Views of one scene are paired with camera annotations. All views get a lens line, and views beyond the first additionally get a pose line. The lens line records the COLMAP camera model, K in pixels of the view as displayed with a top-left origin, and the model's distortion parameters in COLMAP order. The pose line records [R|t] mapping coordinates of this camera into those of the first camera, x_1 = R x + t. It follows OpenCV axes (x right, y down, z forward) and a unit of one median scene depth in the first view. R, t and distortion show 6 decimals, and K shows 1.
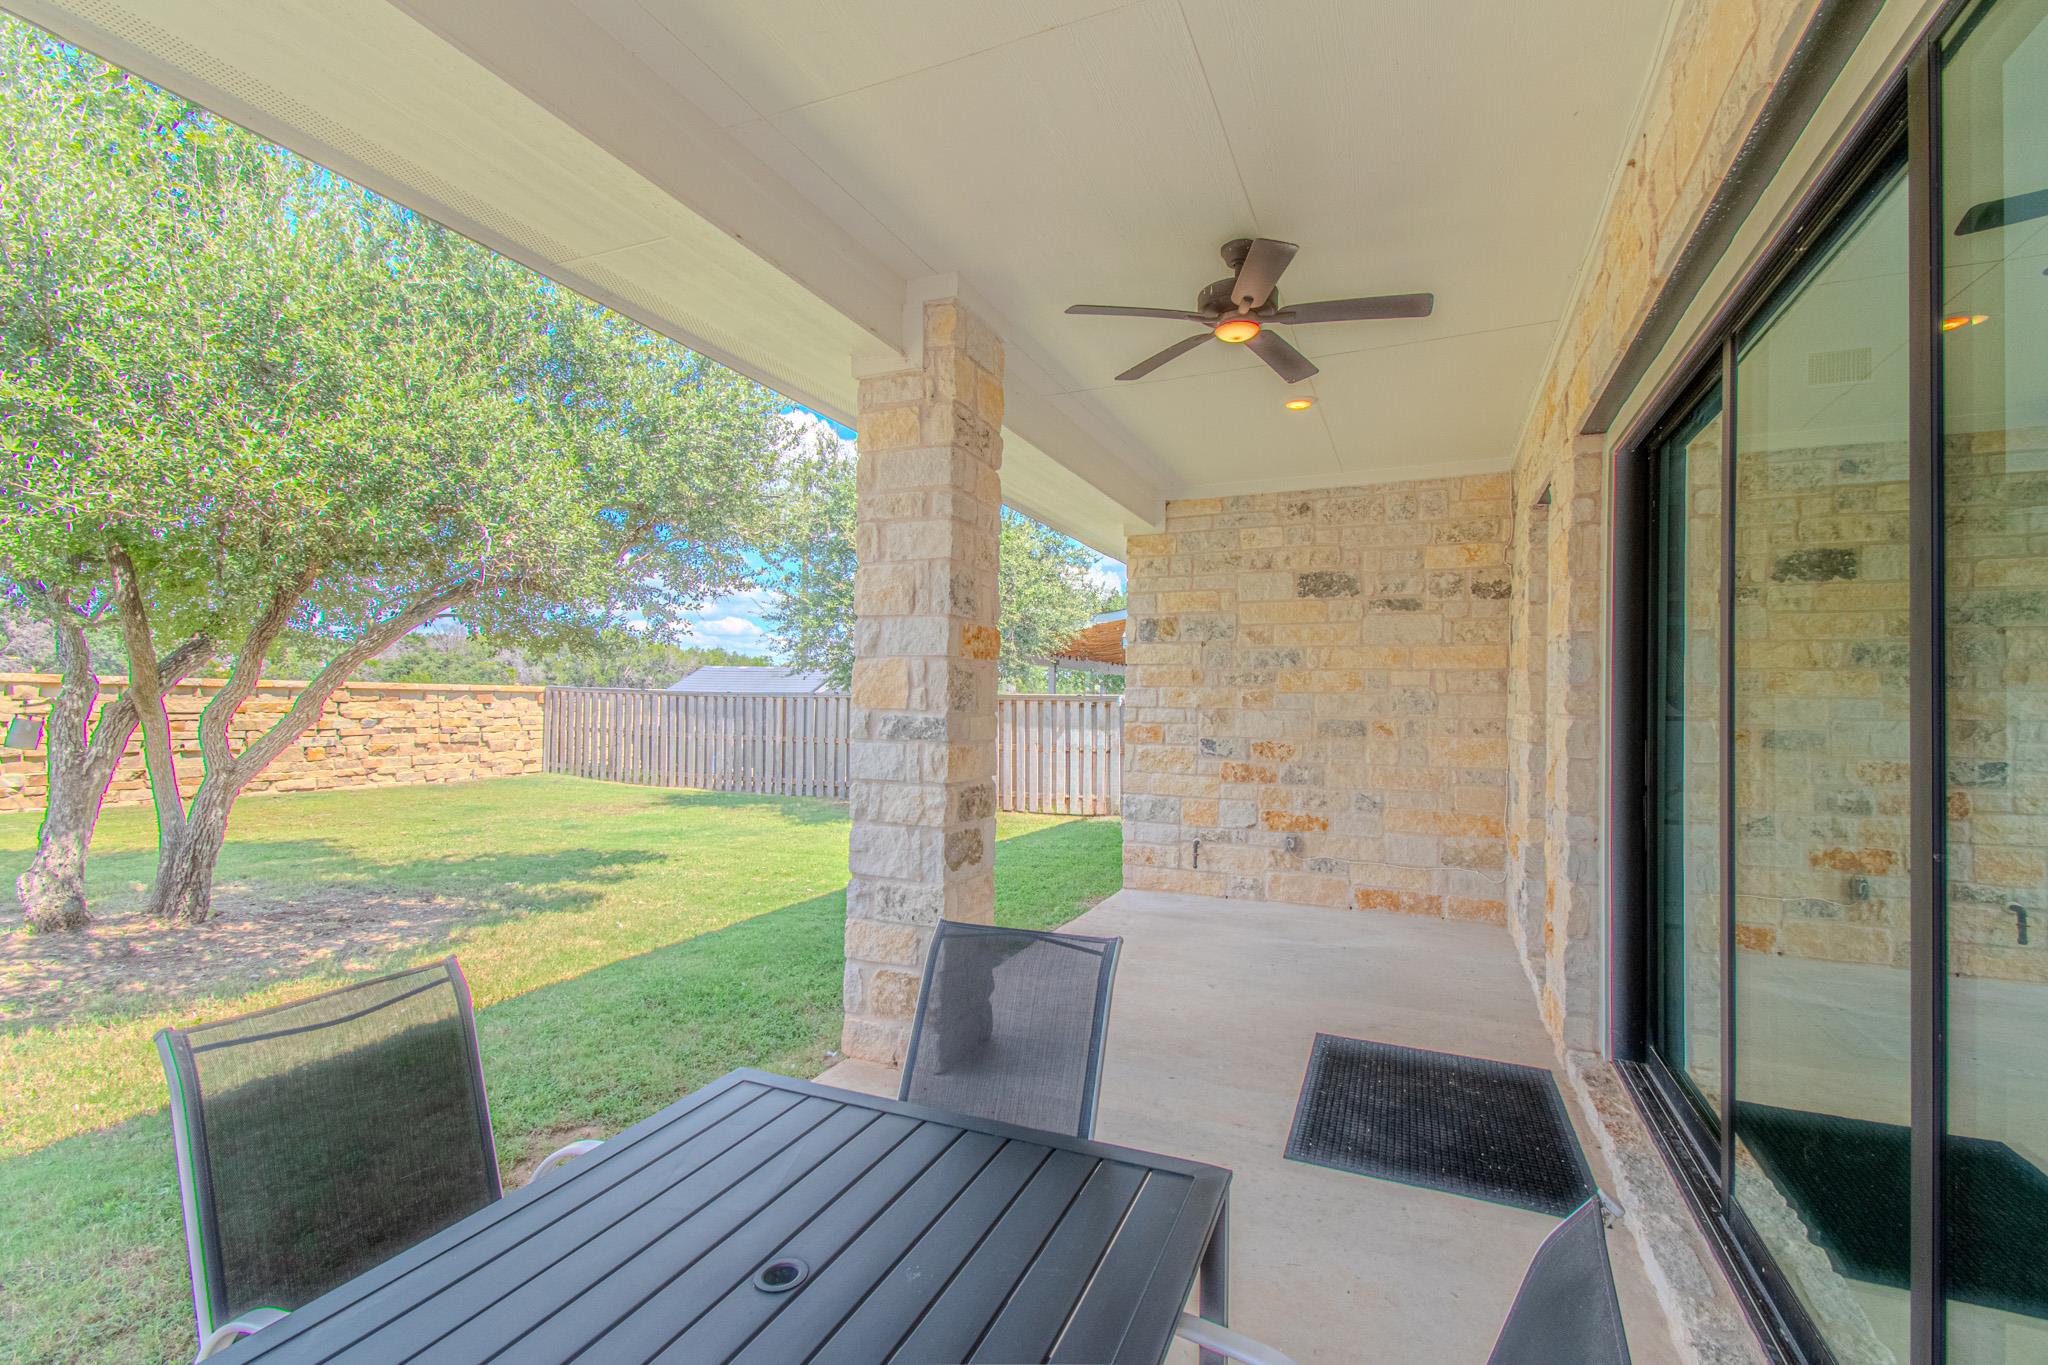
lens RADIAL K [[917.5, 0, 1016.6], [0, 917.5, 690.9], [0, 0, 1]] dist [0.016726, -0.008054]
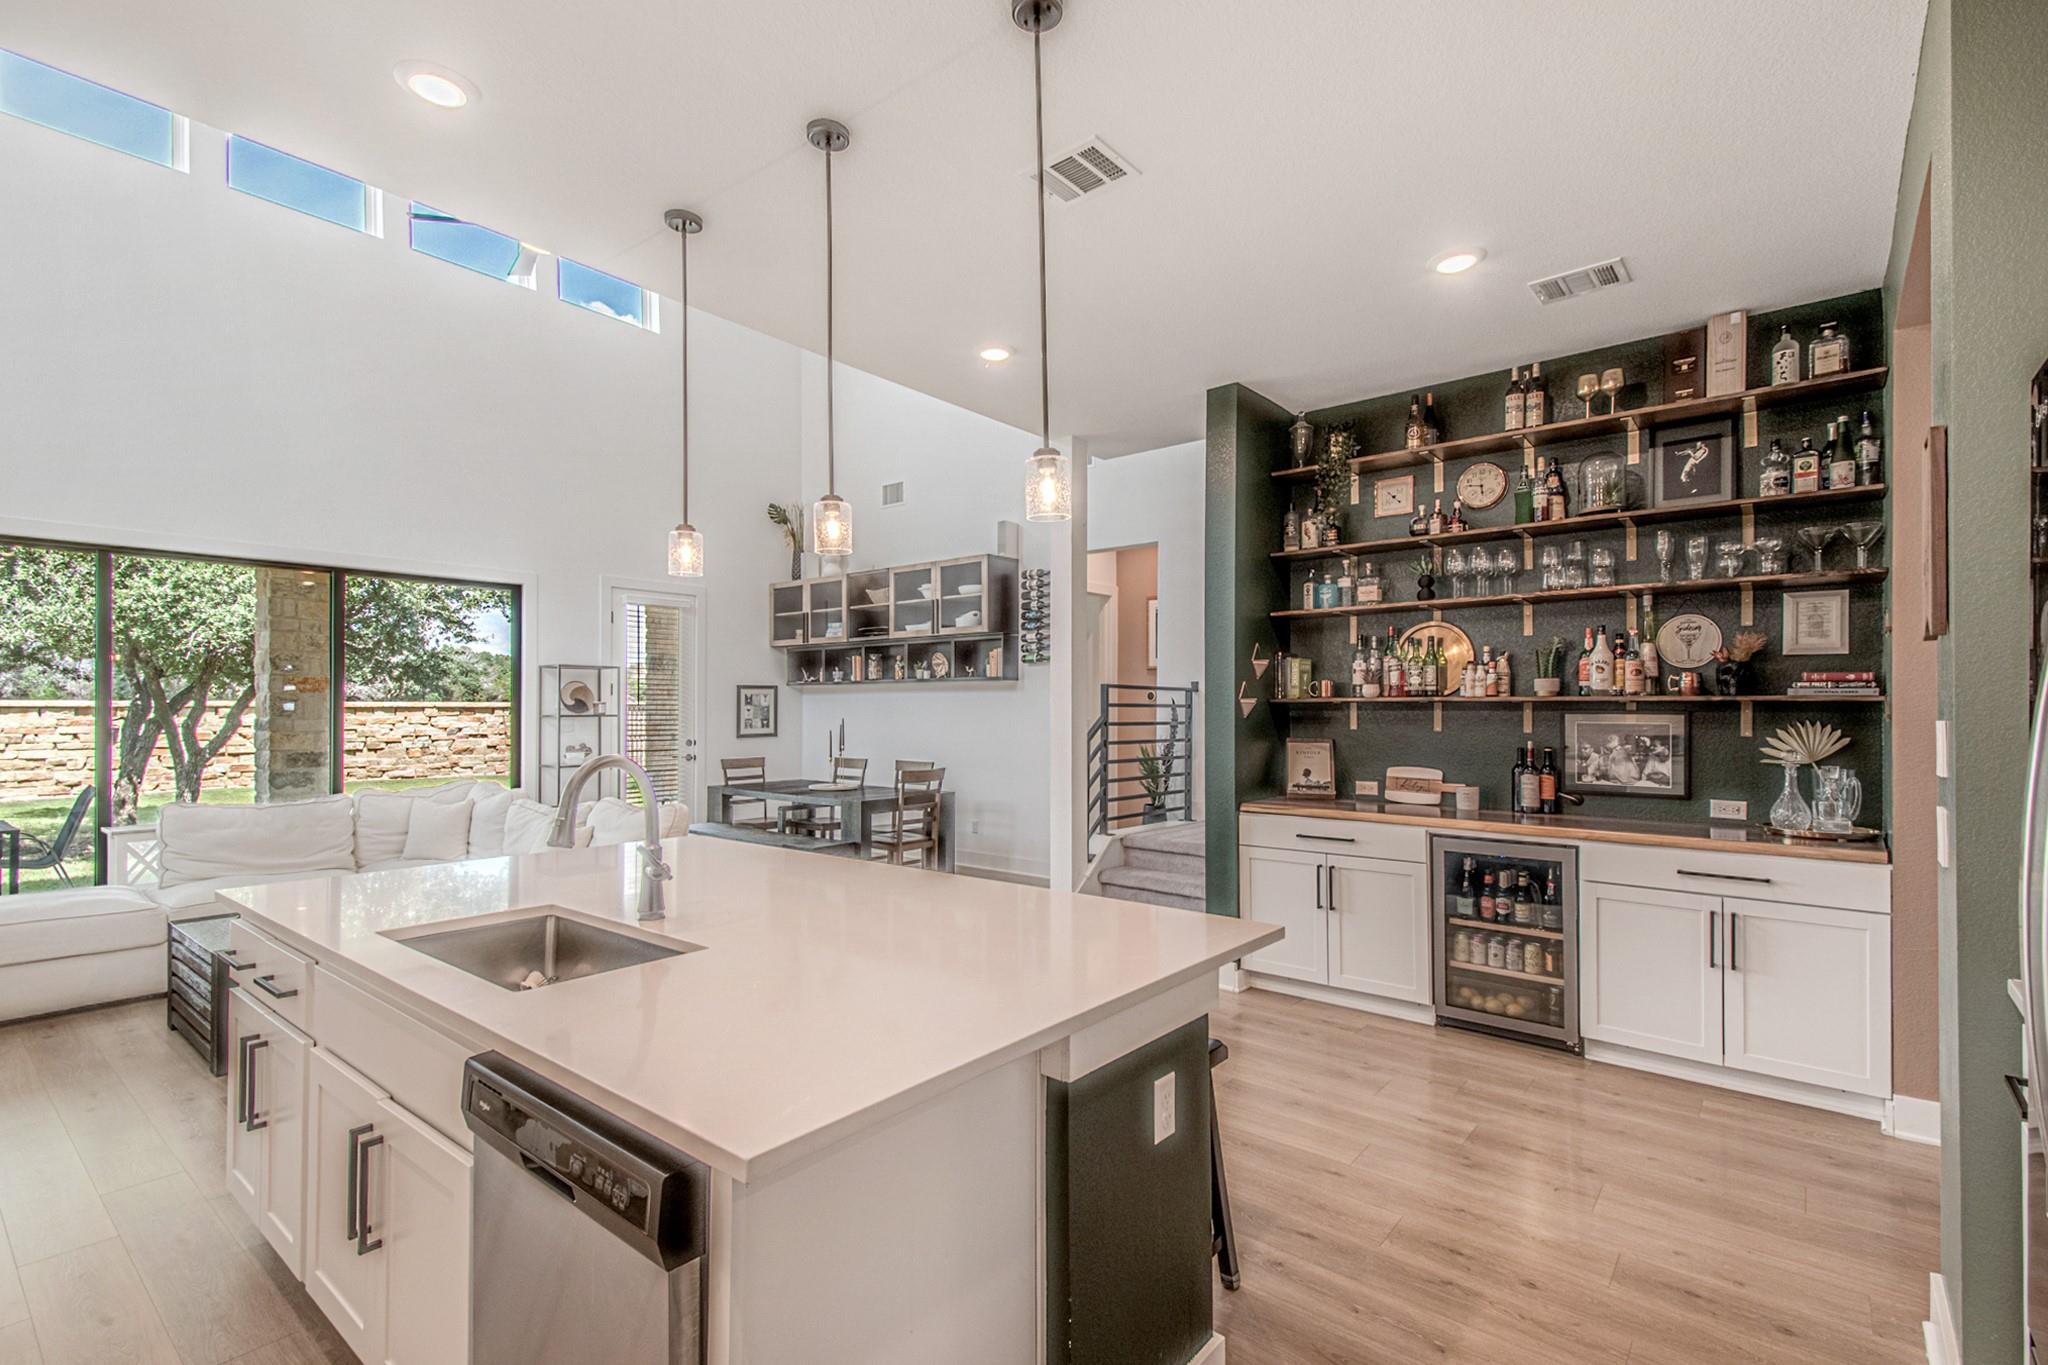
lens RADIAL K [[917.5, 0, 1025.6], [0, 917.5, 709.6], [0, 0, 1]] dist [0.016726, -0.008054]
pose [[0.971543, -0.012673, -0.236524, 0.484469], [0.015330, 0.999838, 0.009401, 0.002204], [0.236367, -0.012760, 0.971580, -0.161092]]
